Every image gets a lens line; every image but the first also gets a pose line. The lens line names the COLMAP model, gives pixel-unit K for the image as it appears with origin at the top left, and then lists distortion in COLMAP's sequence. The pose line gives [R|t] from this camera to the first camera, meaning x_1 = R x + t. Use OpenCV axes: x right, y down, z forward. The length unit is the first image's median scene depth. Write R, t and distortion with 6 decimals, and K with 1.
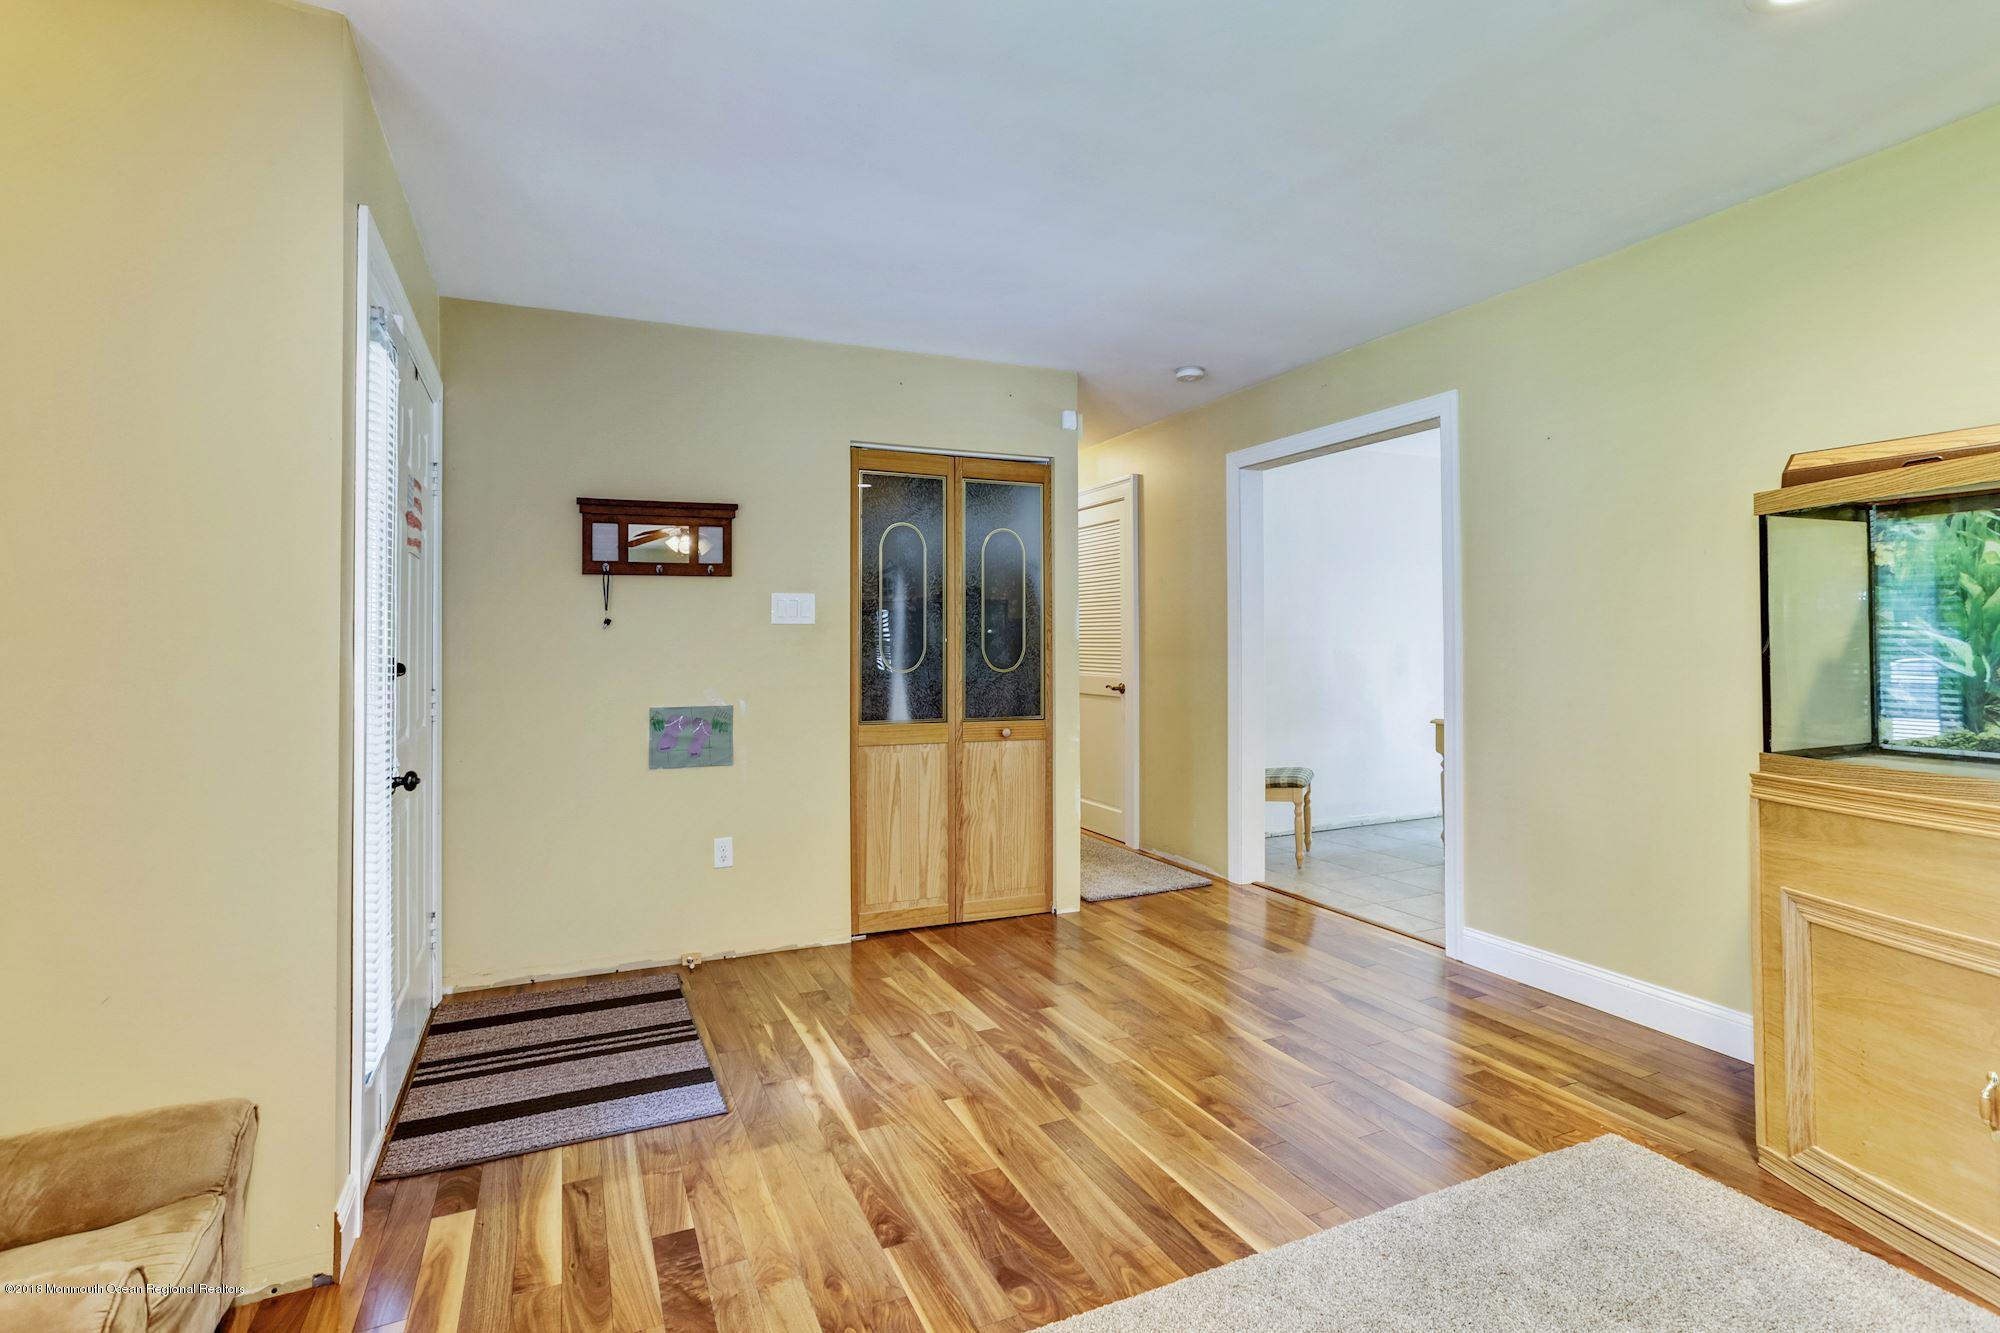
lens RADIAL K [[969.2, 0, 996.1], [0, 969.2, 647.3], [0, 0, 1]] dist [-0.030201, 0.017908]
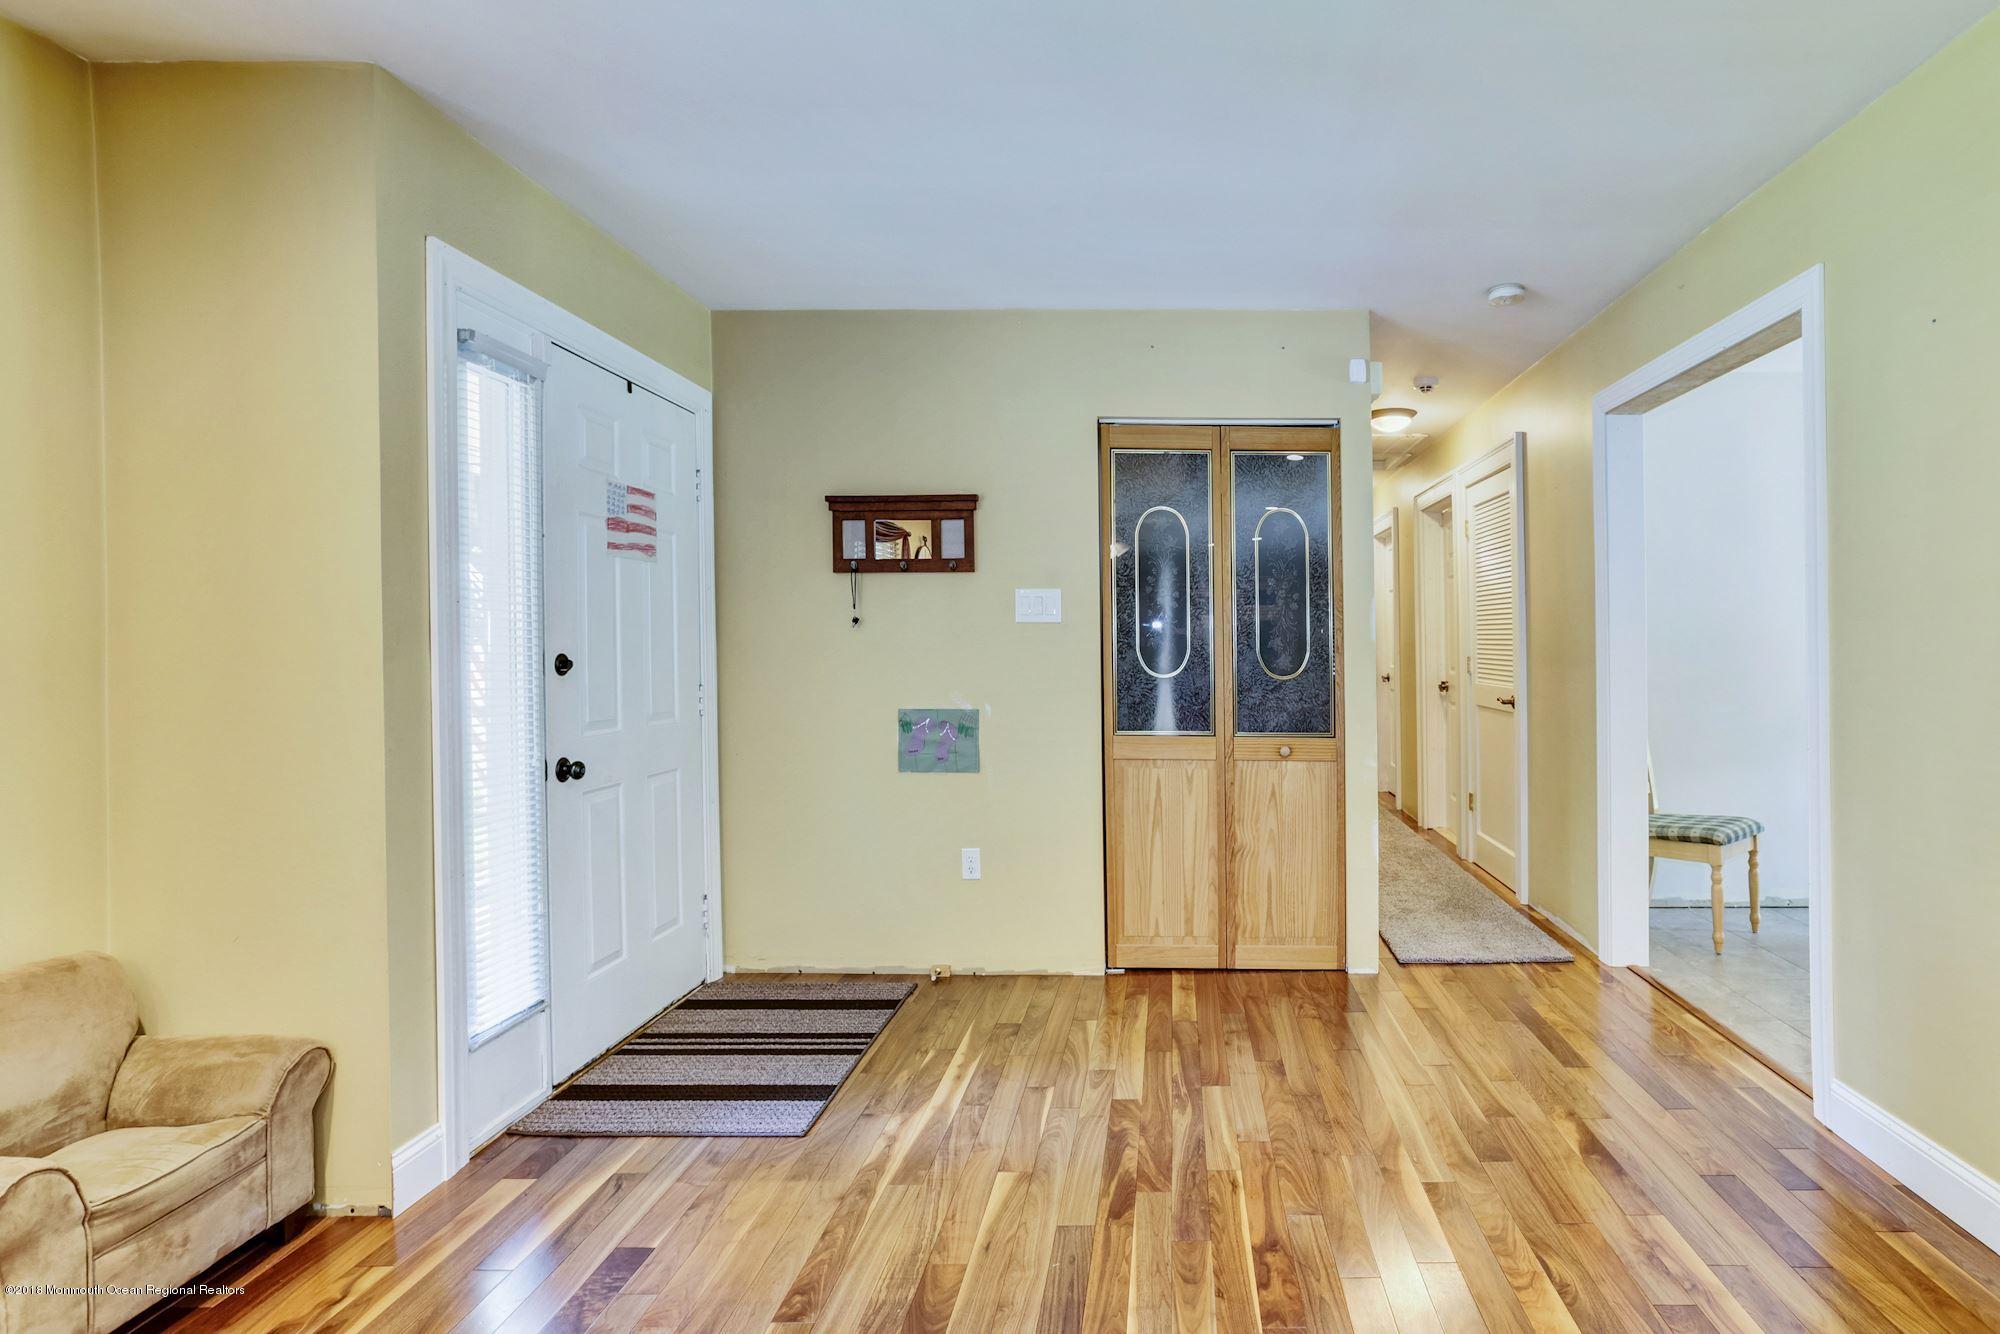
lens RADIAL K [[1050.0, 0, 1000.0], [0, 1050.0, 667.0], [0, 0, 1]] dist [-0.049710, 0.036472]
pose [[0.911320, 0.015668, -0.411400, 0.168747], [-0.007668, 0.999748, 0.021089, -0.002480], [0.411627, -0.016064, 0.911211, 0.079363]]
